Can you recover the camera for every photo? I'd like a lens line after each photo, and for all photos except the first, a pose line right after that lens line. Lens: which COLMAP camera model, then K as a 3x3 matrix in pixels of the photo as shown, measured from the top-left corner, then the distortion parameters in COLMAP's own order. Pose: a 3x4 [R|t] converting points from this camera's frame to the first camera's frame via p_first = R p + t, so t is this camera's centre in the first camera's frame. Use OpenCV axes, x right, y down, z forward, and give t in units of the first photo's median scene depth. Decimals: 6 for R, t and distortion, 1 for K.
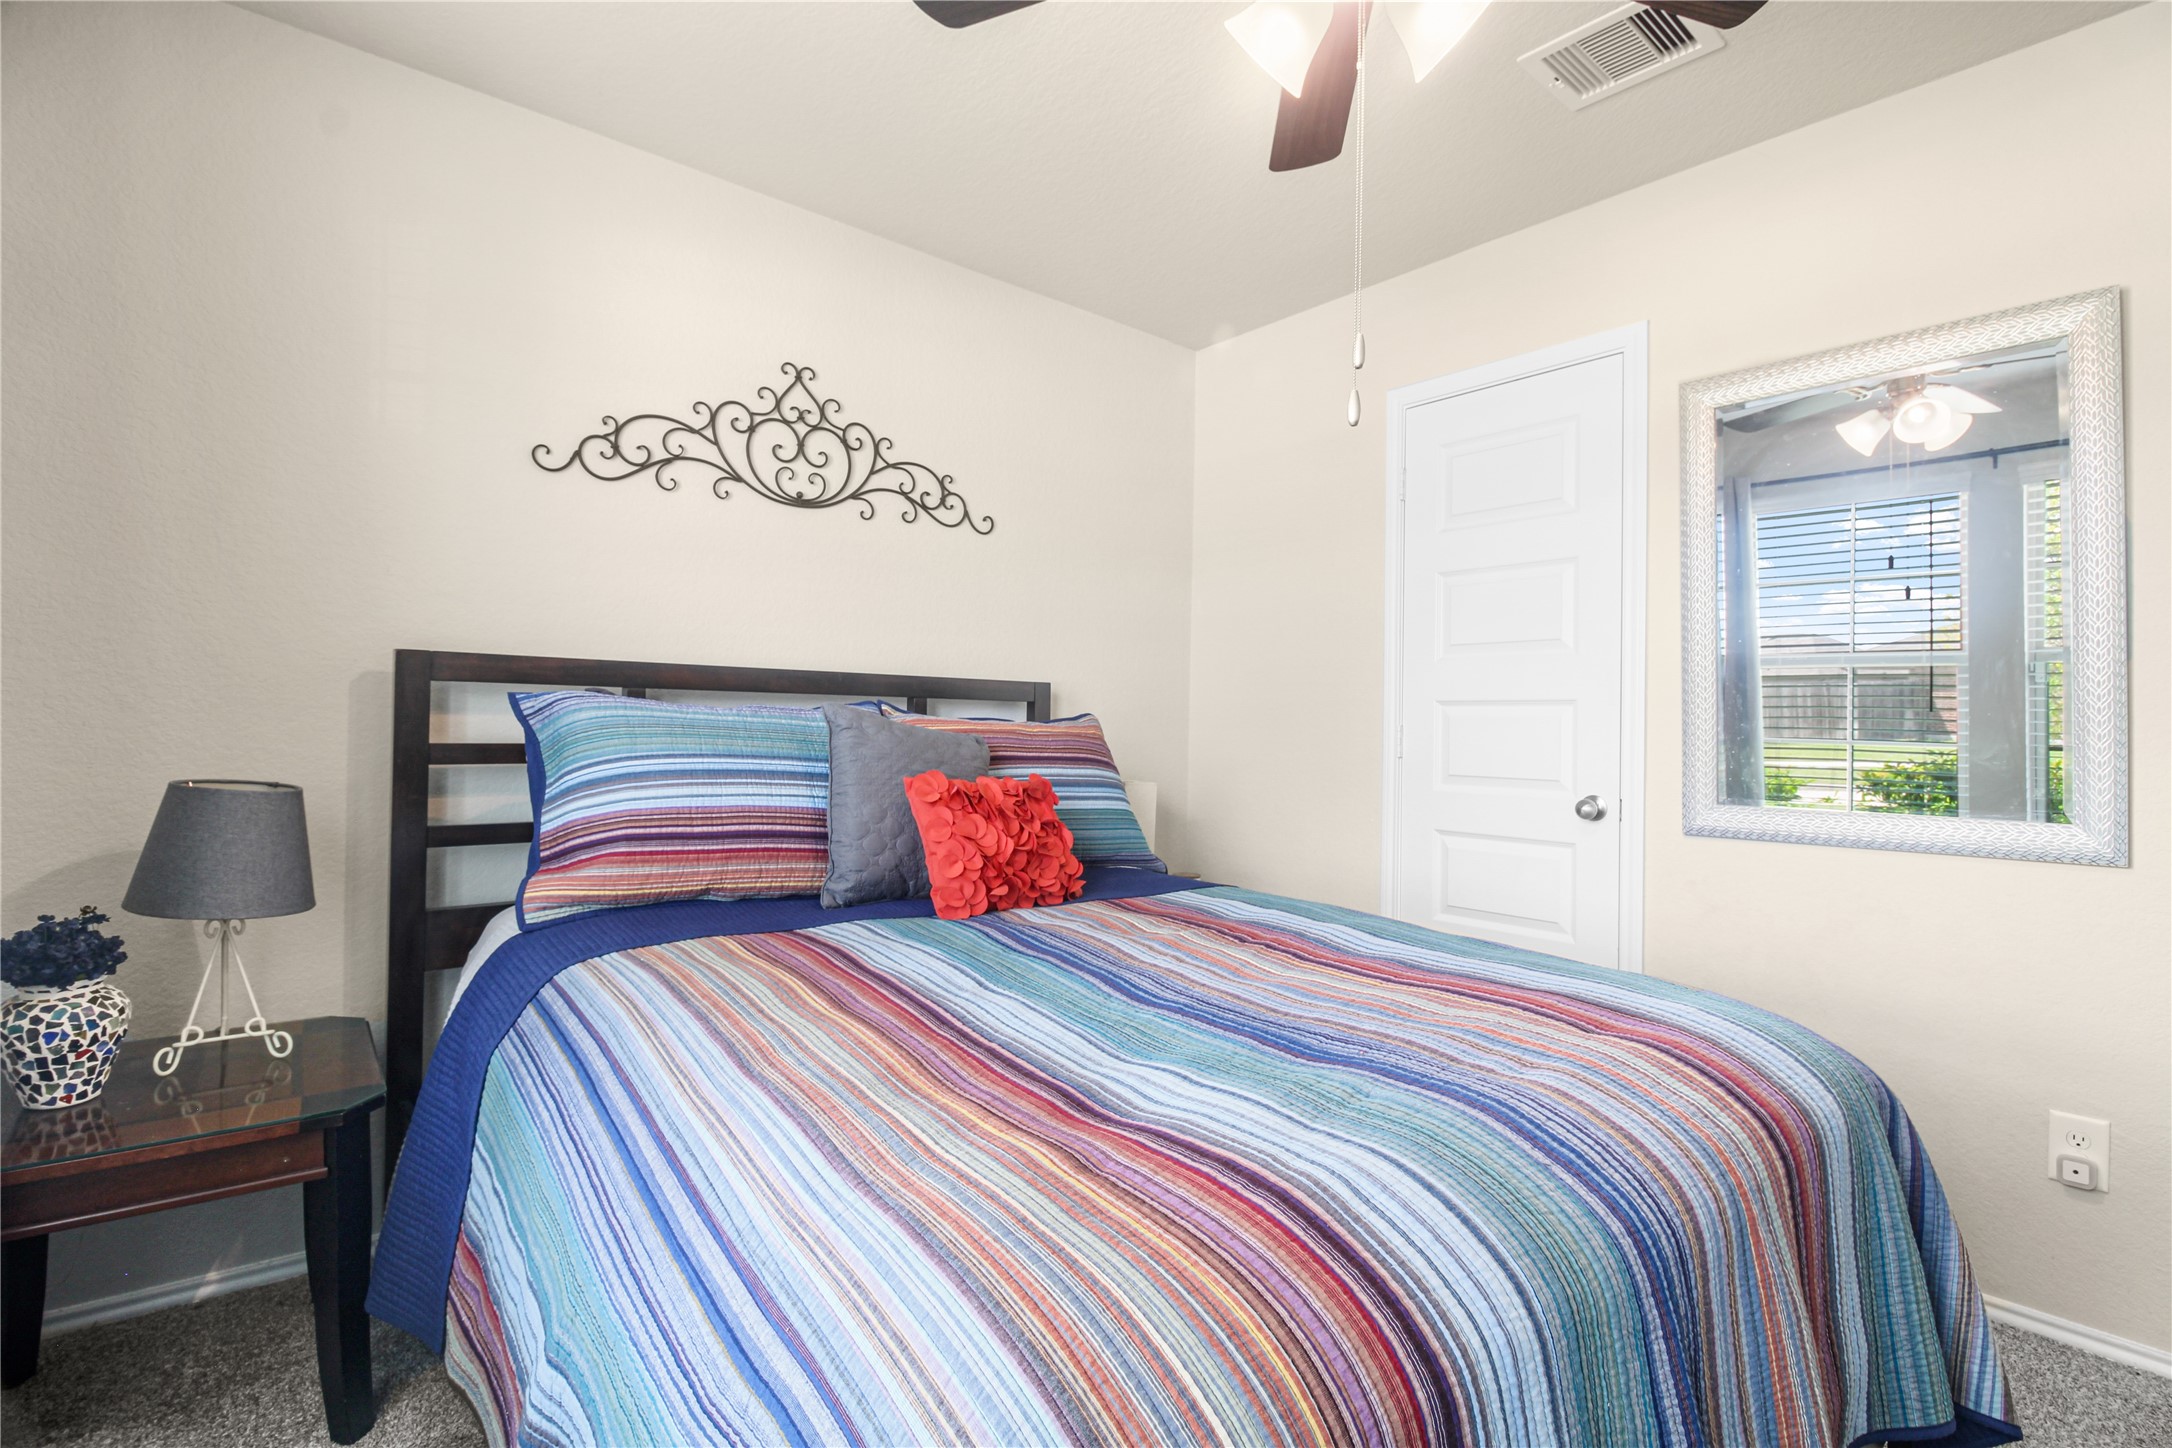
lens RADIAL K [[1012.8, 0, 1088.9], [0, 1012.8, 713.3], [0, 0, 1]] dist [0.004729, -0.016407]
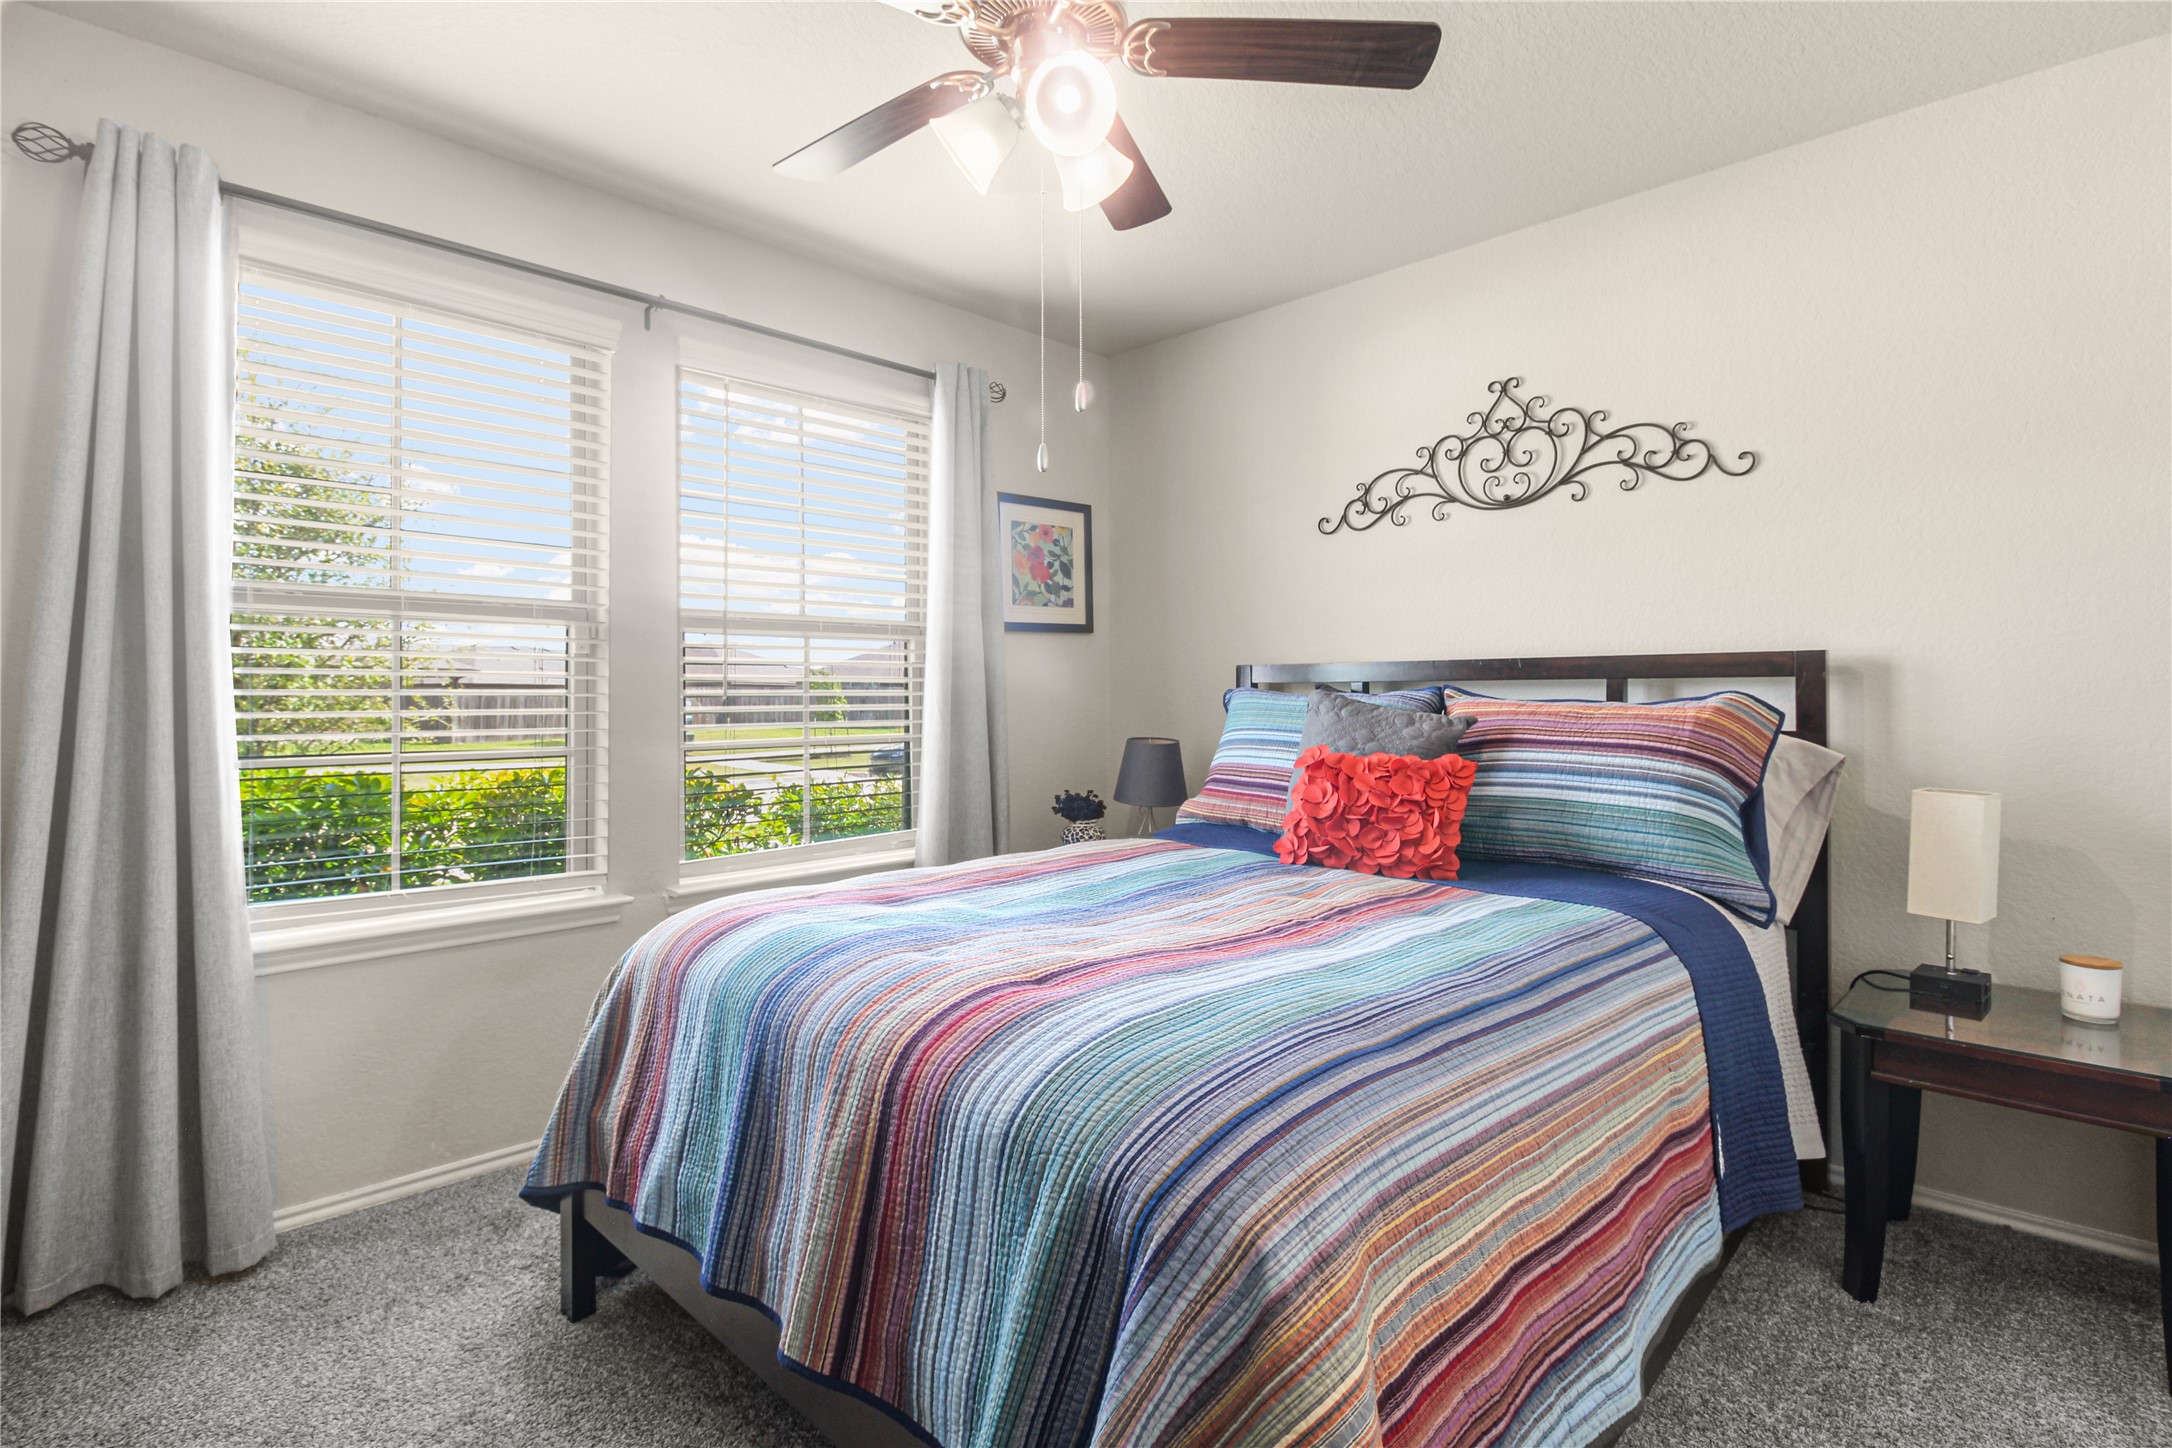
lens RADIAL K [[1012.8, 0, 1088.9], [0, 1012.8, 713.3], [0, 0, 1]] dist [0.004729, -0.016407]
pose [[0.088351, -0.004641, -0.996079, 0.758190], [0.009999, 0.999943, -0.003772, 0.016414], [0.996039, -0.009626, 0.088392, 0.452972]]
